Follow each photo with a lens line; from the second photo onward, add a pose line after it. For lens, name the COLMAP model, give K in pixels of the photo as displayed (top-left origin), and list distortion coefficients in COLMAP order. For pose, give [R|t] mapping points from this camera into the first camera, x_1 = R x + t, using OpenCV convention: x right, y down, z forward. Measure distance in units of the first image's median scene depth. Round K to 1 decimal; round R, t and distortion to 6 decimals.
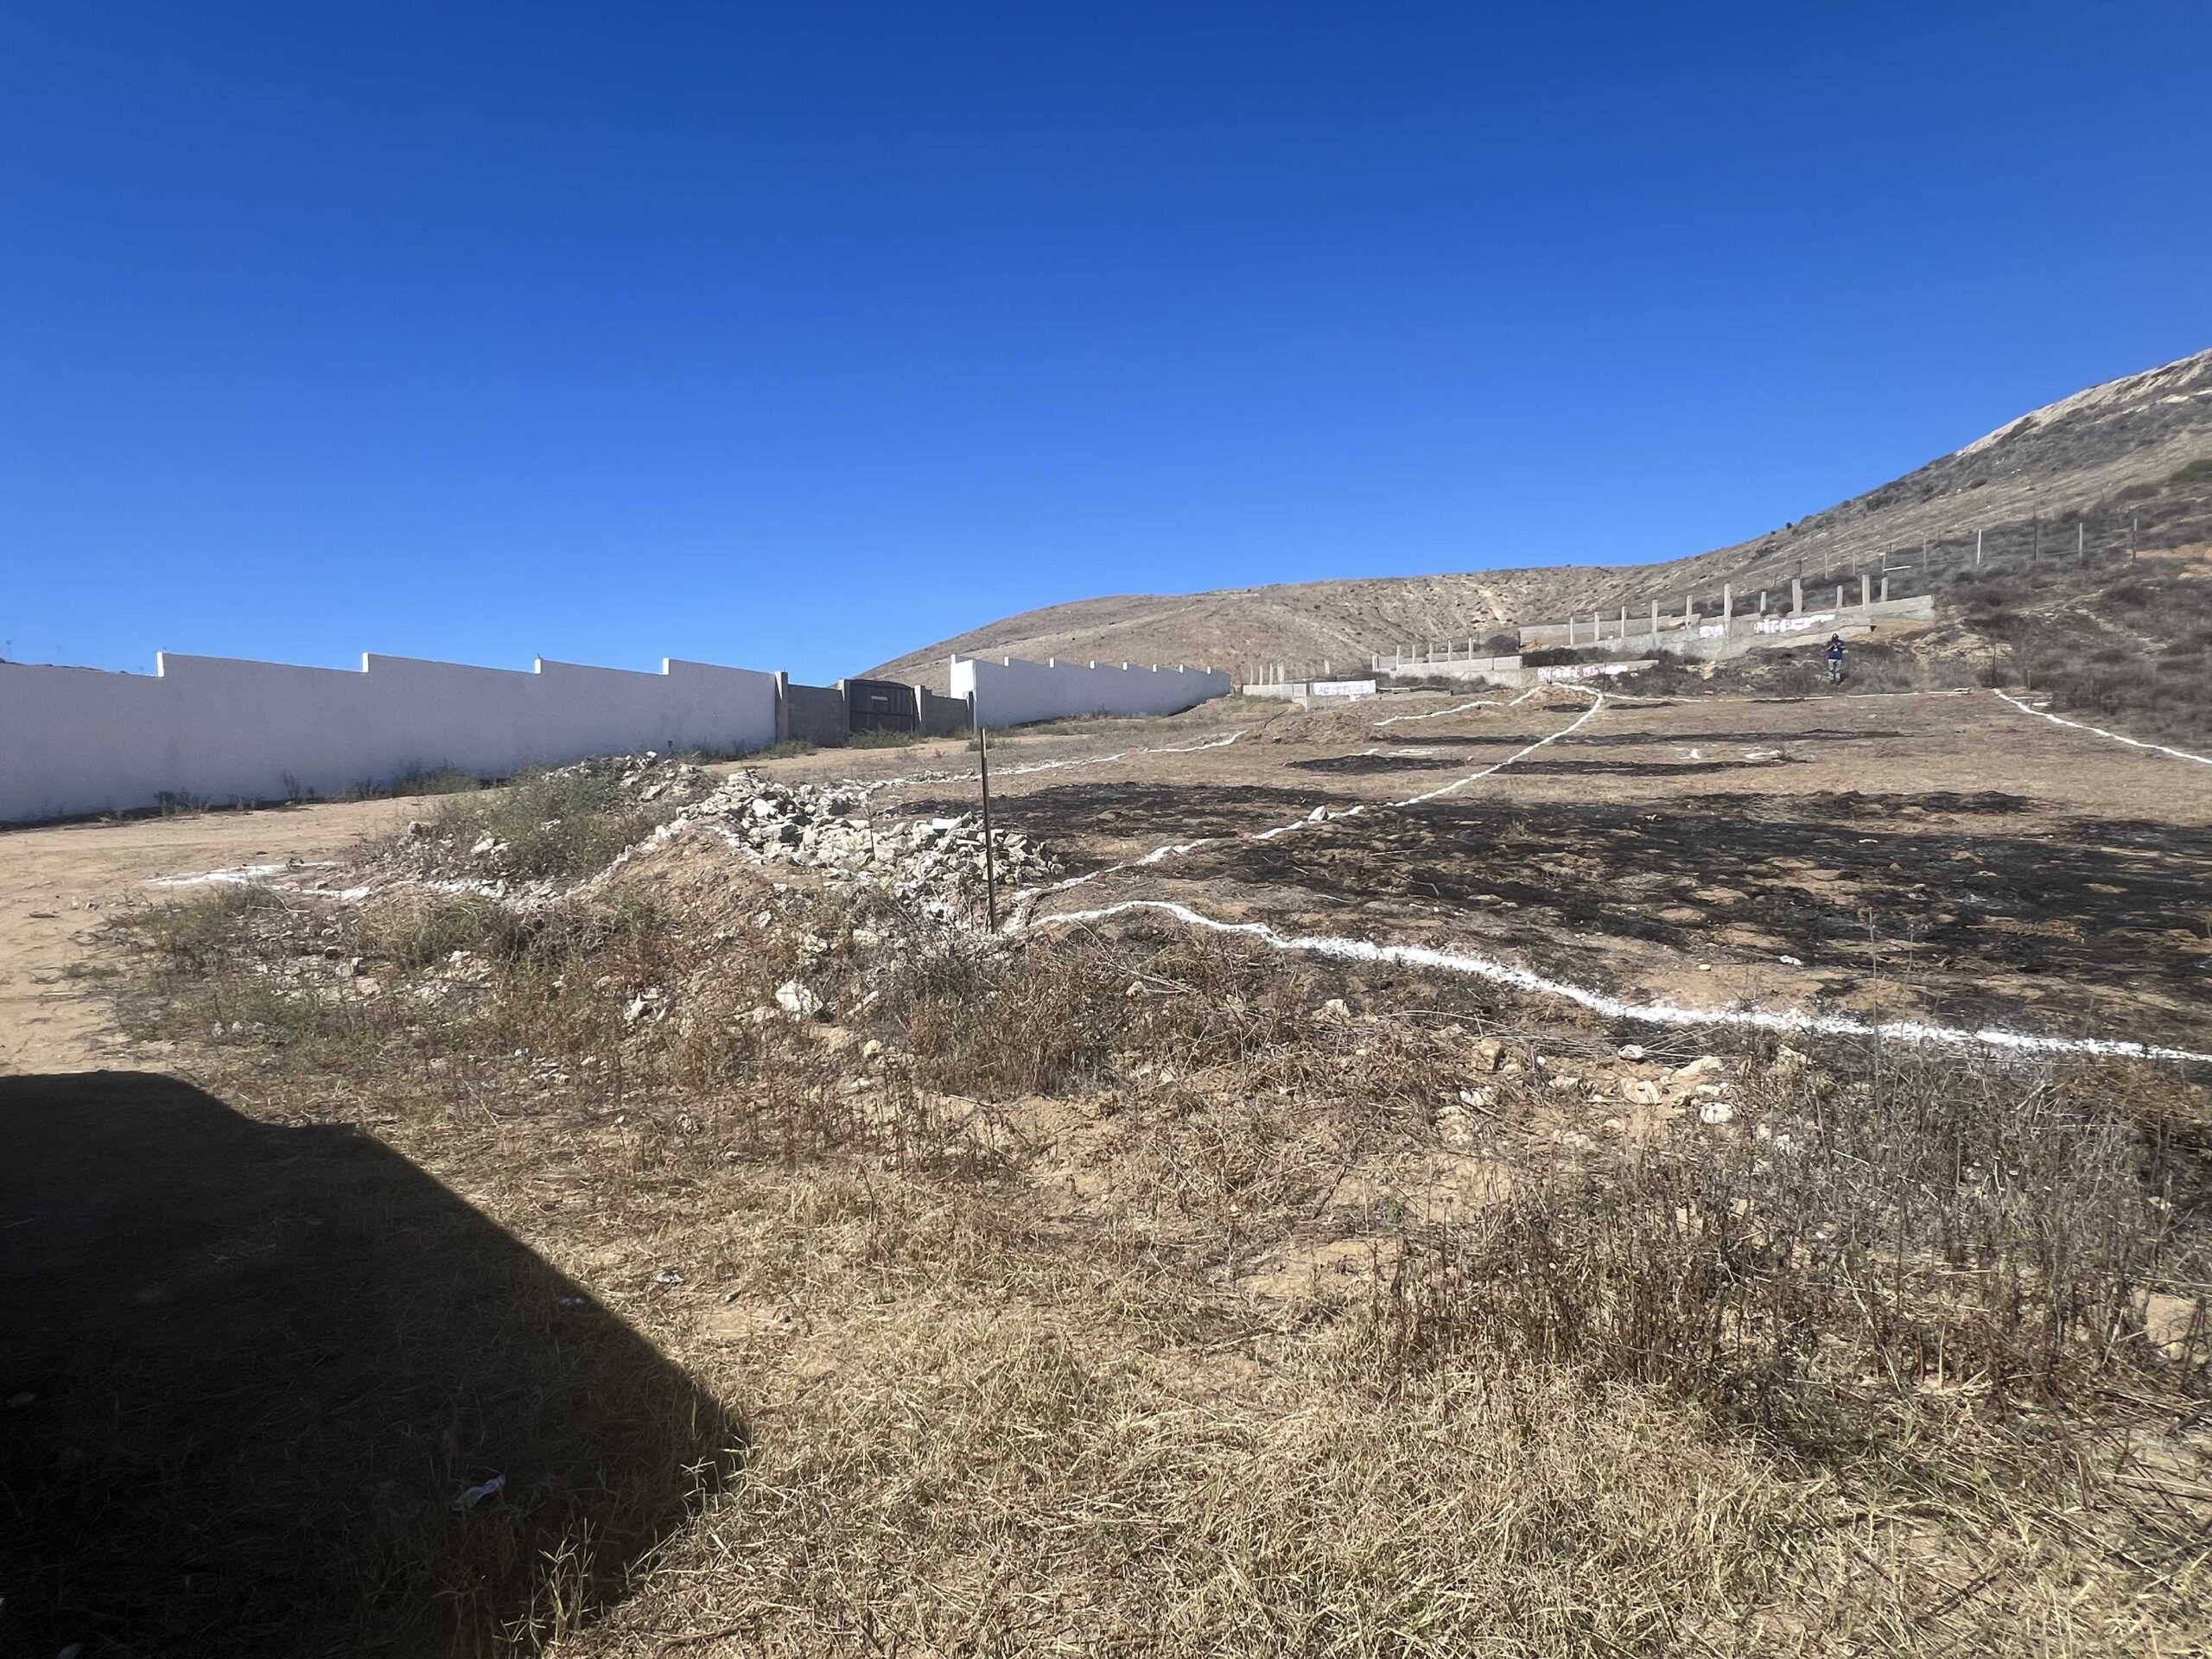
lens RADIAL K [[1104.5, 0, 1094.8], [0, 1104.5, 834.9], [0, 0, 1]] dist [-0.001426, 0.000093]
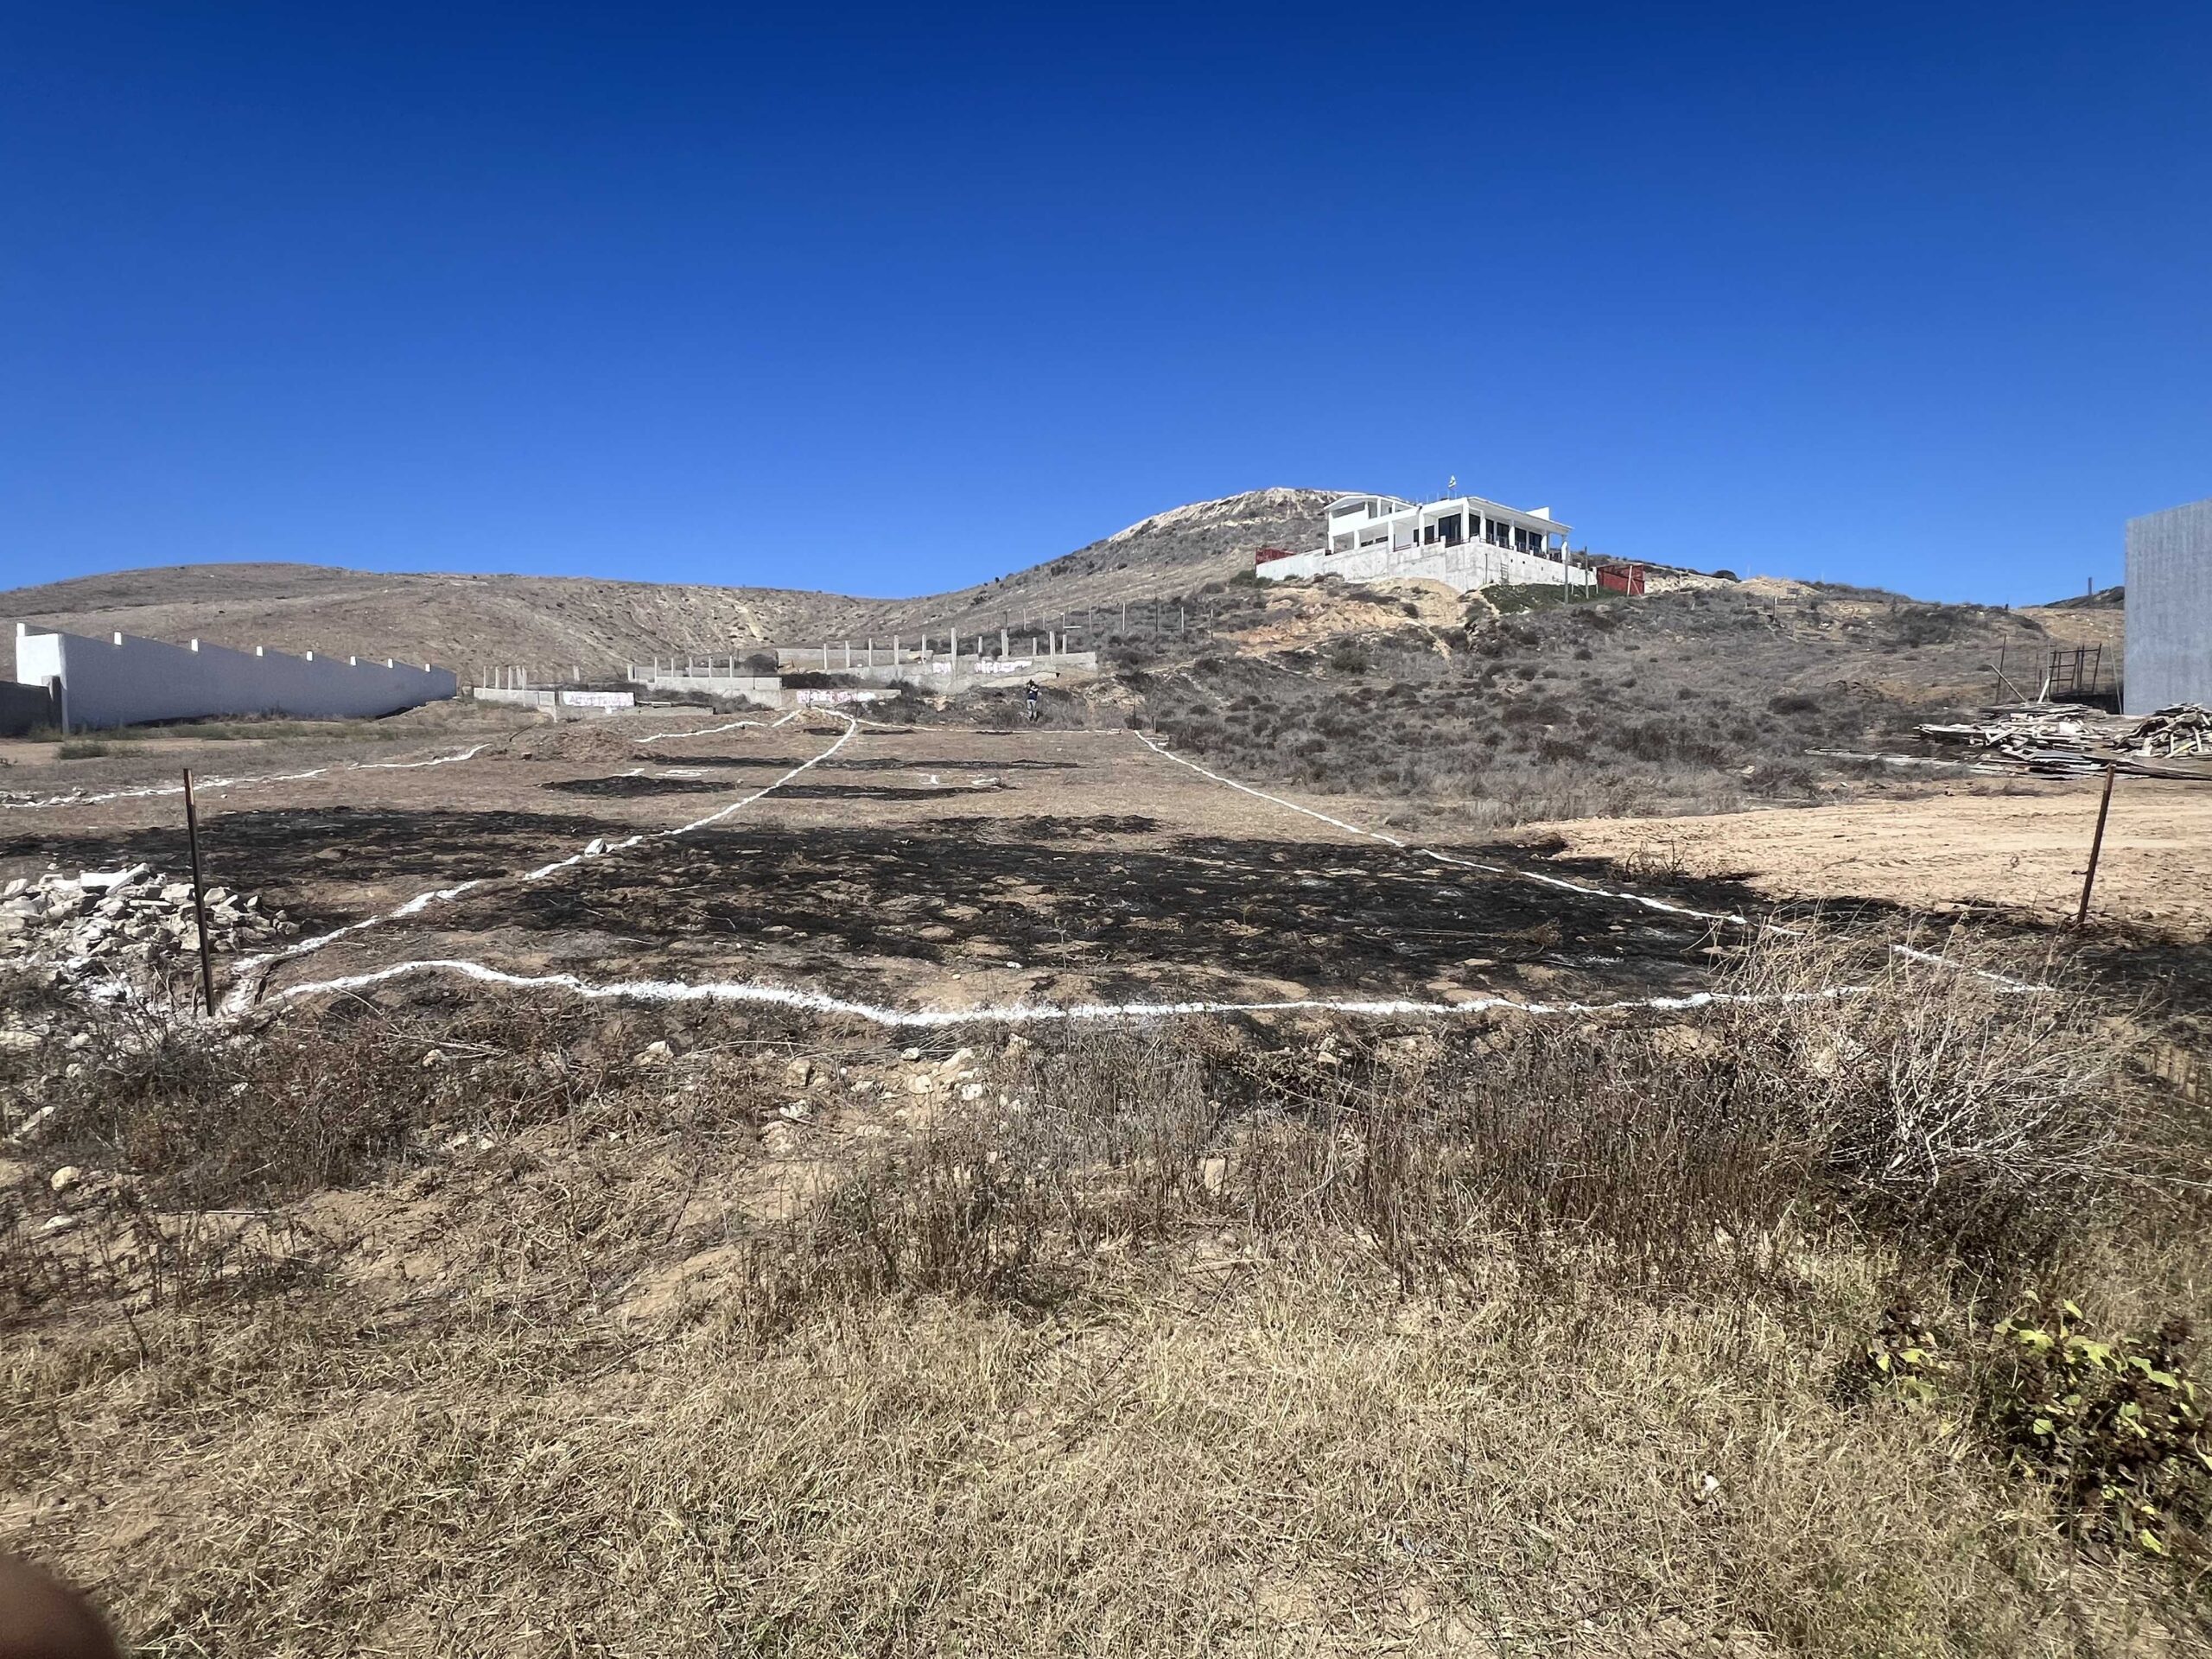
lens RADIAL K [[1104.5, 0, 1111.9], [0, 1104.5, 836.7], [0, 0, 1]] dist [-0.001426, 0.000093]
pose [[0.790129, -0.019833, 0.612619, -0.021365], [0.025864, 0.999665, -0.000994, -0.009421], [-0.612394, 0.016630, 0.790377, -0.030423]]
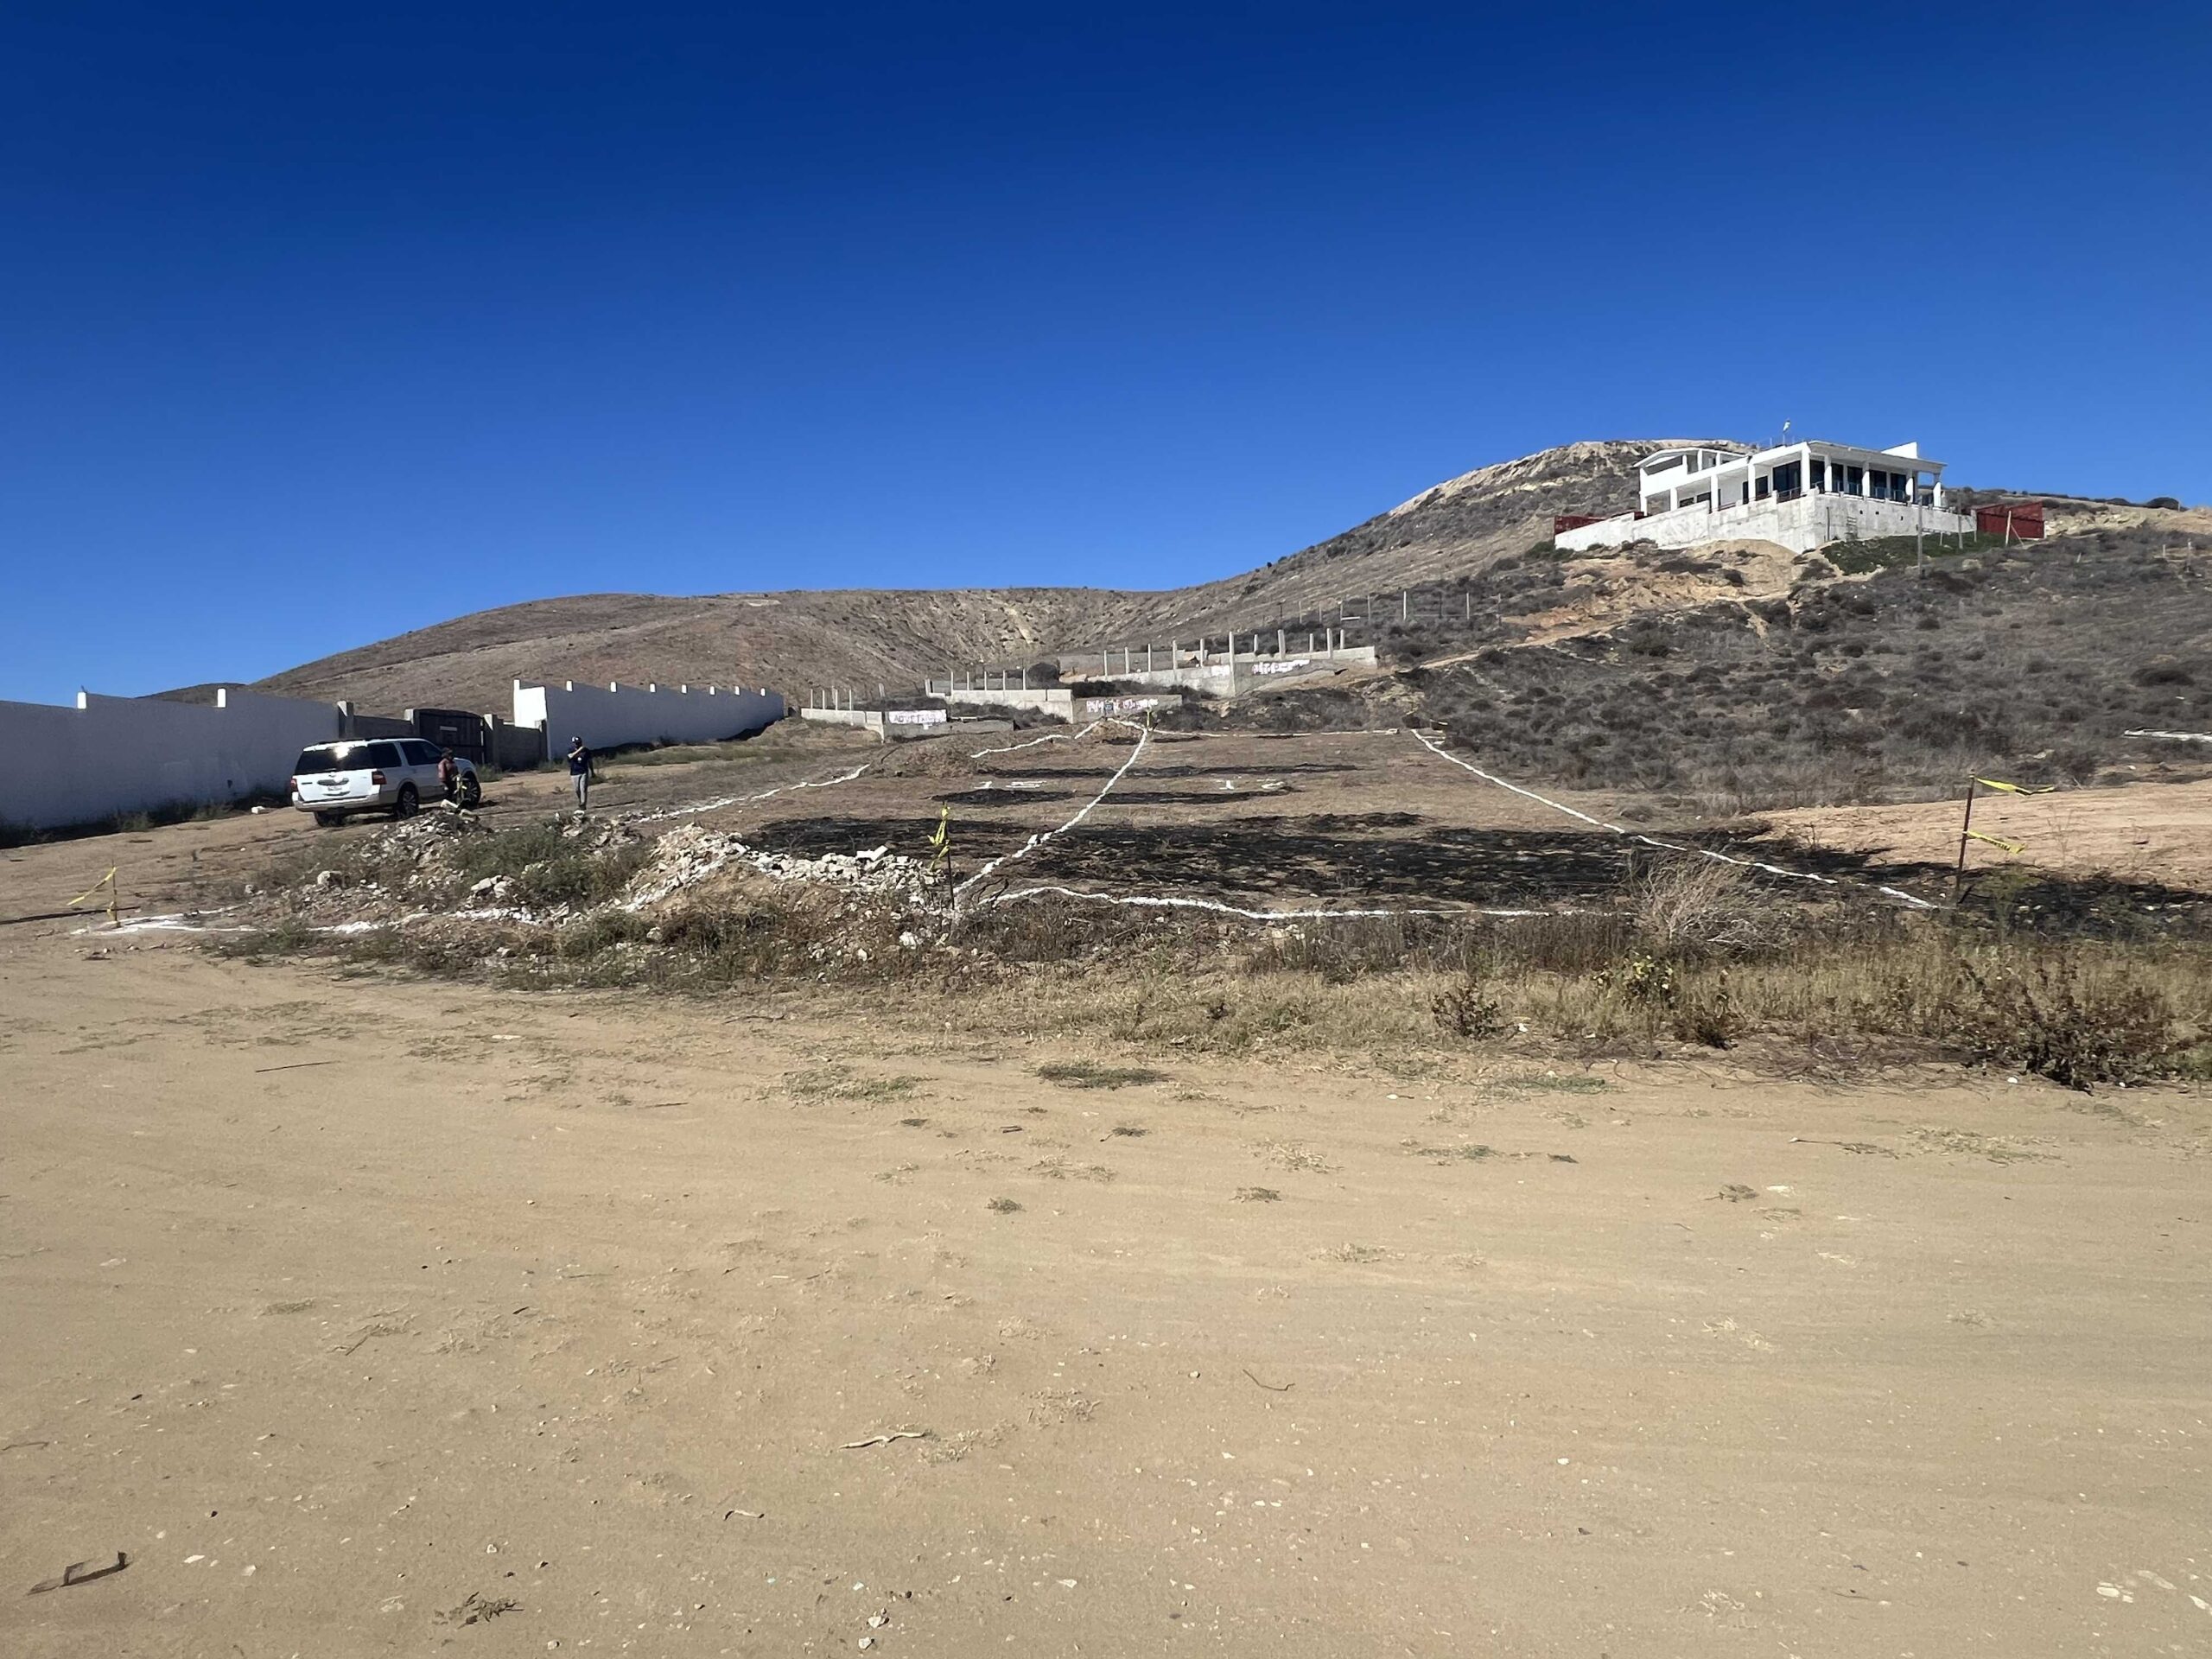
lens RADIAL K [[1216.1, 0, 1109.5], [0, 1216.1, 838.9], [0, 0, 1]] dist [-0.000324, -0.001542]
pose [[0.910921, -0.032588, 0.411292, -0.242798], [0.039513, 0.999184, -0.008344, -0.001548], [-0.410685, 0.023852, 0.911465, -0.348512]]
